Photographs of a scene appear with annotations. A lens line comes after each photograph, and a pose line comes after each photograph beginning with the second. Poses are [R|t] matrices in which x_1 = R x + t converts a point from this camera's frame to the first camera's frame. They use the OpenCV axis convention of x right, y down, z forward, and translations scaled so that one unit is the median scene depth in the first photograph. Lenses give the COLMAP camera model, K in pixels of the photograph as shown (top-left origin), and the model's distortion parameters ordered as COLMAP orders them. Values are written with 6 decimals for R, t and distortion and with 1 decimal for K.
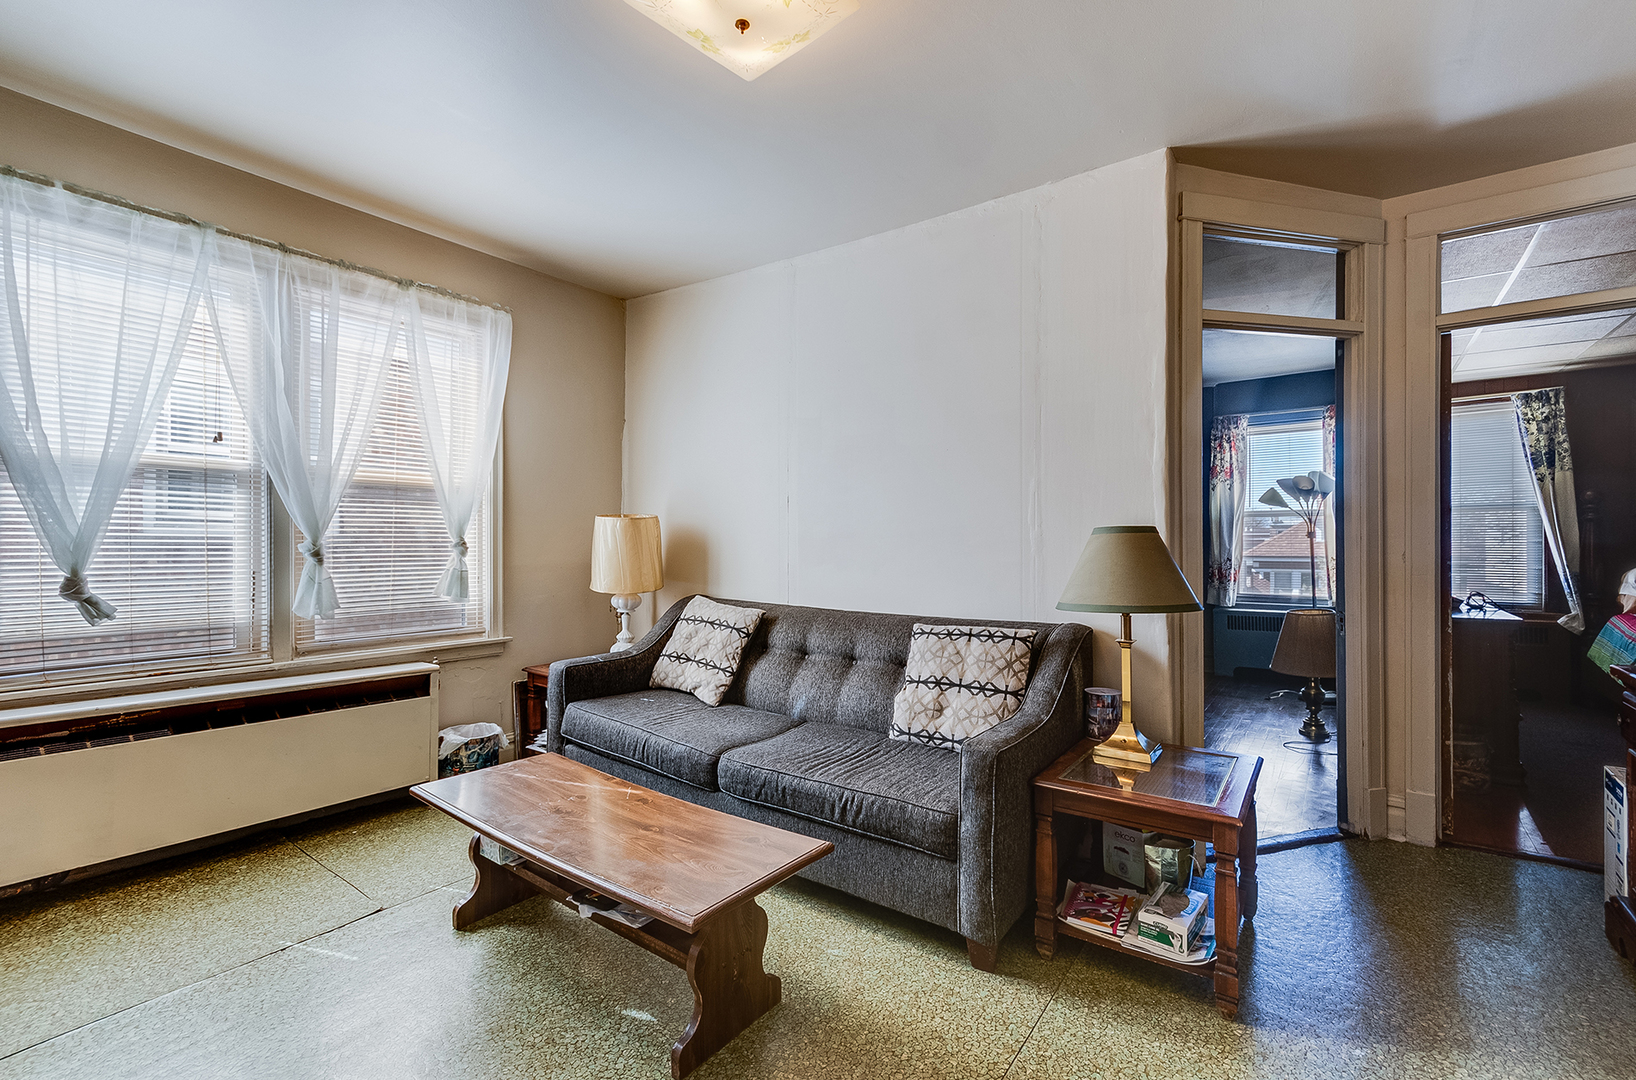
lens RADIAL K [[716.7, 0, 818.1], [0, 716.7, 544.9], [0, 0, 1]] dist [0.003555, 0.000013]
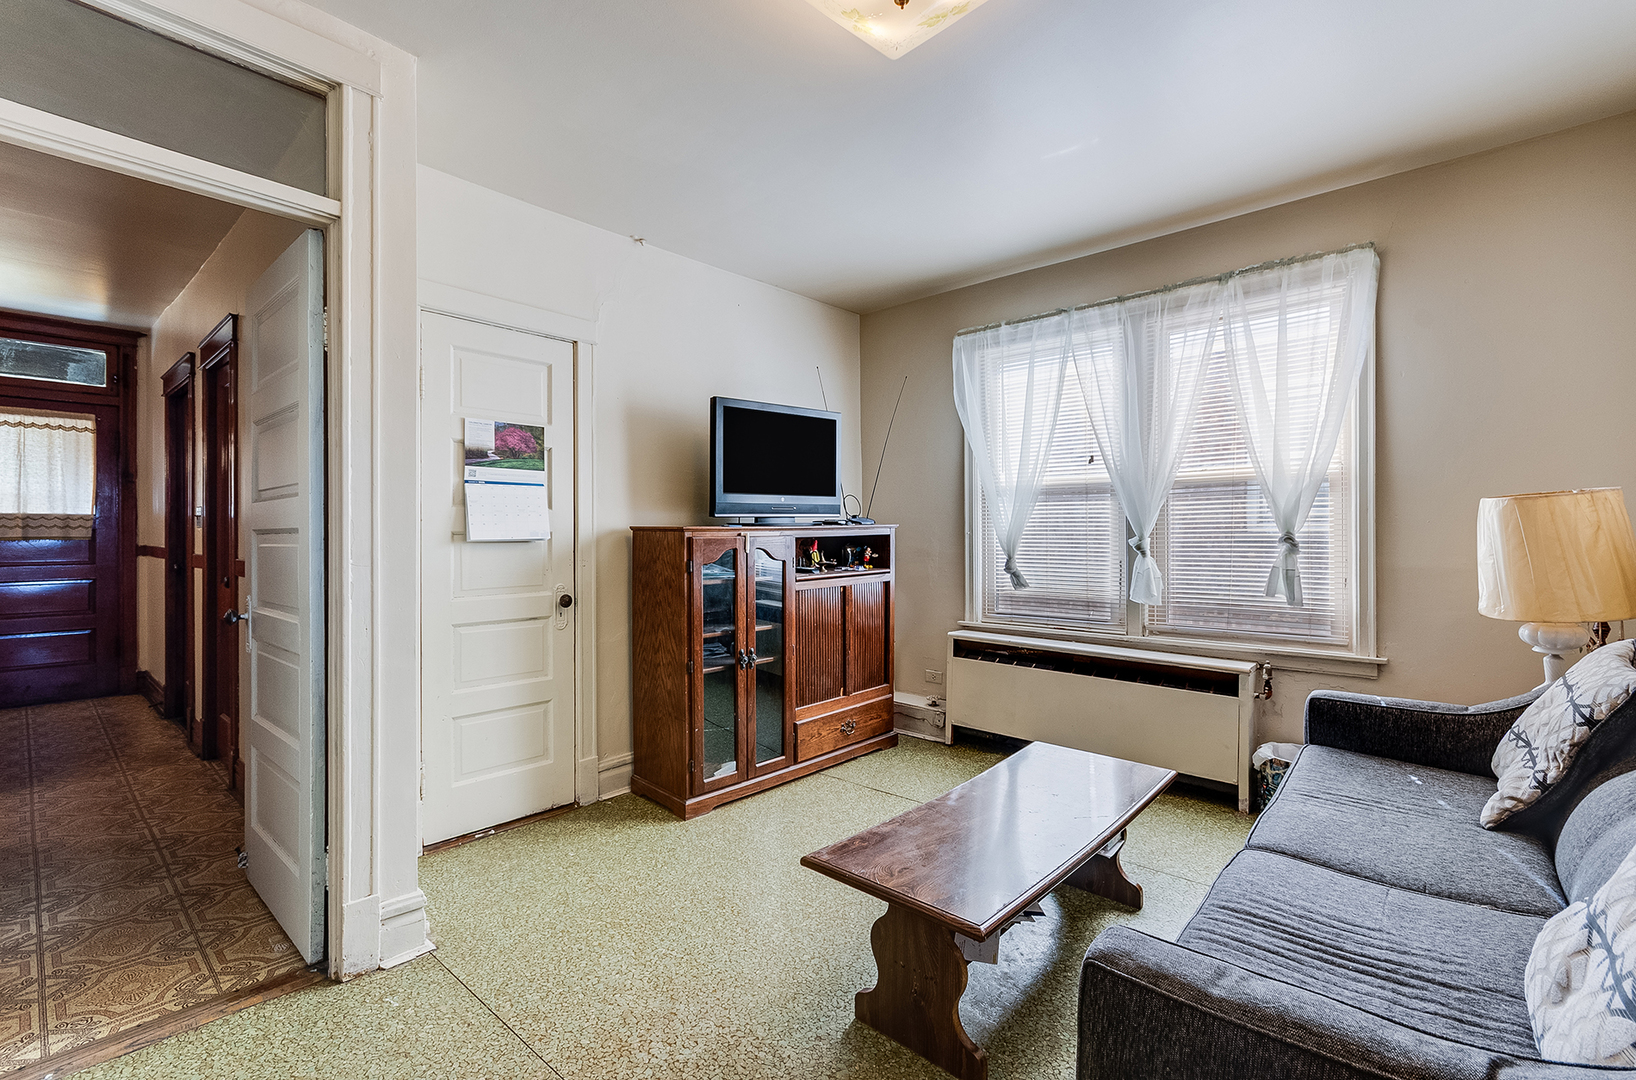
lens RADIAL K [[715.5, 0, 813.9], [0, 715.5, 540.8], [0, 0, 1]] dist [0.002333, -0.000897]
pose [[-0.096600, 0.002634, -0.995320, 0.521714], [-0.002202, 0.999993, 0.002860, -0.000810], [0.995321, 0.002468, -0.096593, 0.589150]]
